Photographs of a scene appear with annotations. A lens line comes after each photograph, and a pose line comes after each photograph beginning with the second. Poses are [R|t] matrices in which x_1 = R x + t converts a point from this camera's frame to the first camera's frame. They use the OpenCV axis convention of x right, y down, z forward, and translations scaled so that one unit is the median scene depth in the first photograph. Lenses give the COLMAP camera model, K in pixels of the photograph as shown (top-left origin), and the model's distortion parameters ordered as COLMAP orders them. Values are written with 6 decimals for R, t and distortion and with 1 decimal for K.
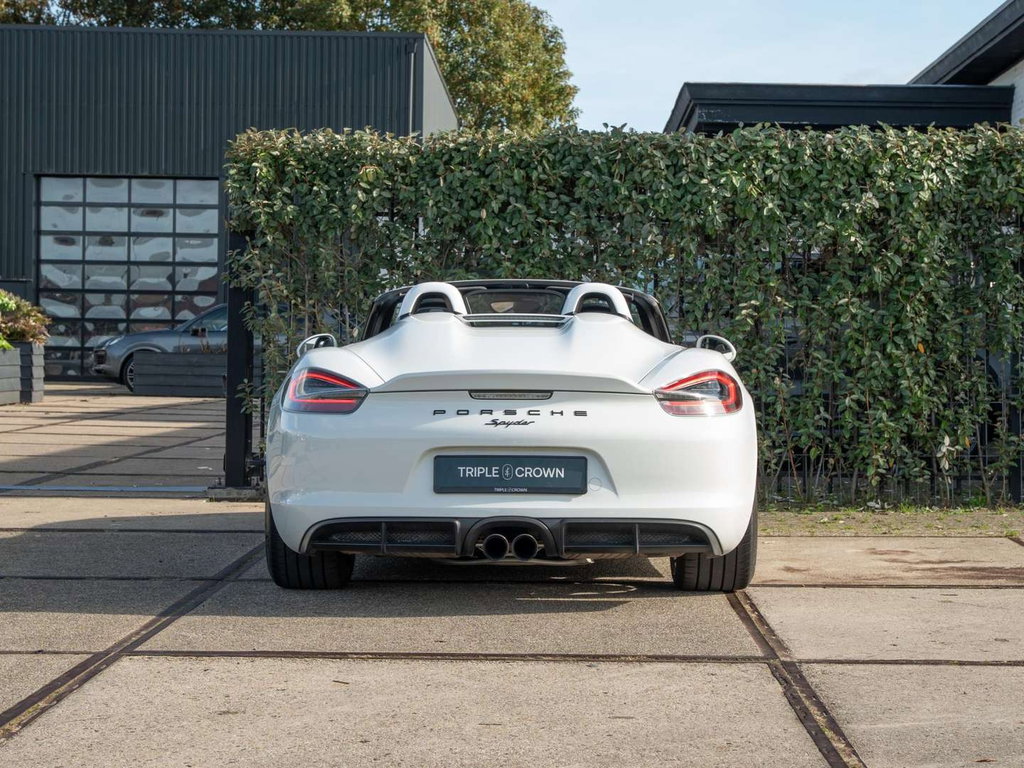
lens RADIAL K [[2201.0, 0, 509.9], [0, 2201.0, 408.9], [0, 0, 1]] dist [0.075209, 0.500278]
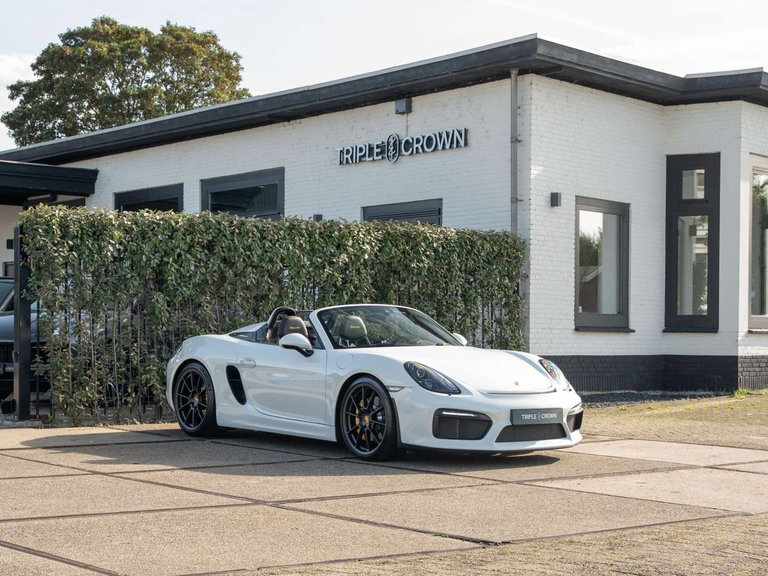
lens RADIAL K [[1559.3, 0, 384.0], [0, 1559.3, 288.0], [0, 0, 1]] dist [0.087352, 0.397161]
pose [[0.765095, 0.012609, 0.643794, -0.690581], [0.015884, 0.999135, -0.038444, -0.014641], [-0.643721, 0.039639, 0.764233, -0.071620]]
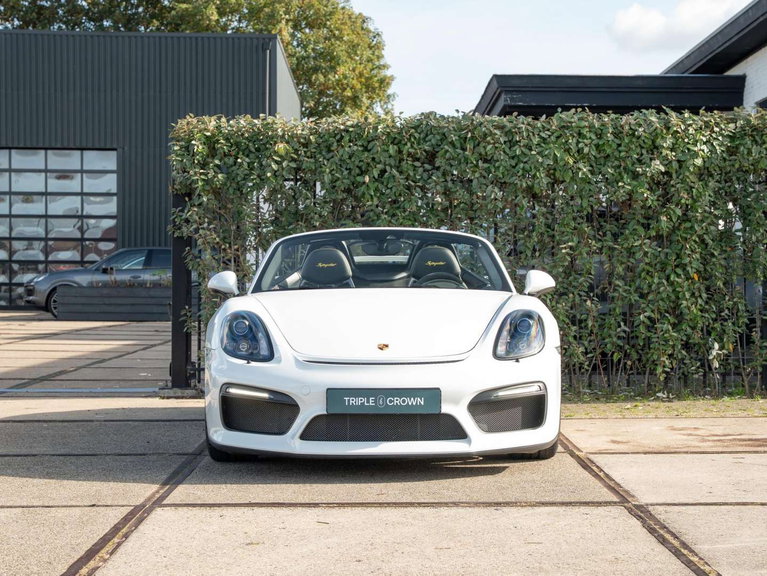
lens RADIAL K [[1732.3, 0, 386.7], [0, 1732.3, 349.2], [0, 0, 1]] dist [0.118777, 0.415296]
pose [[0.999430, -0.011537, 0.031717, -0.034141], [0.011148, 0.999861, 0.012392, 0.000965], [-0.031855, -0.012031, 0.999420, -0.043797]]
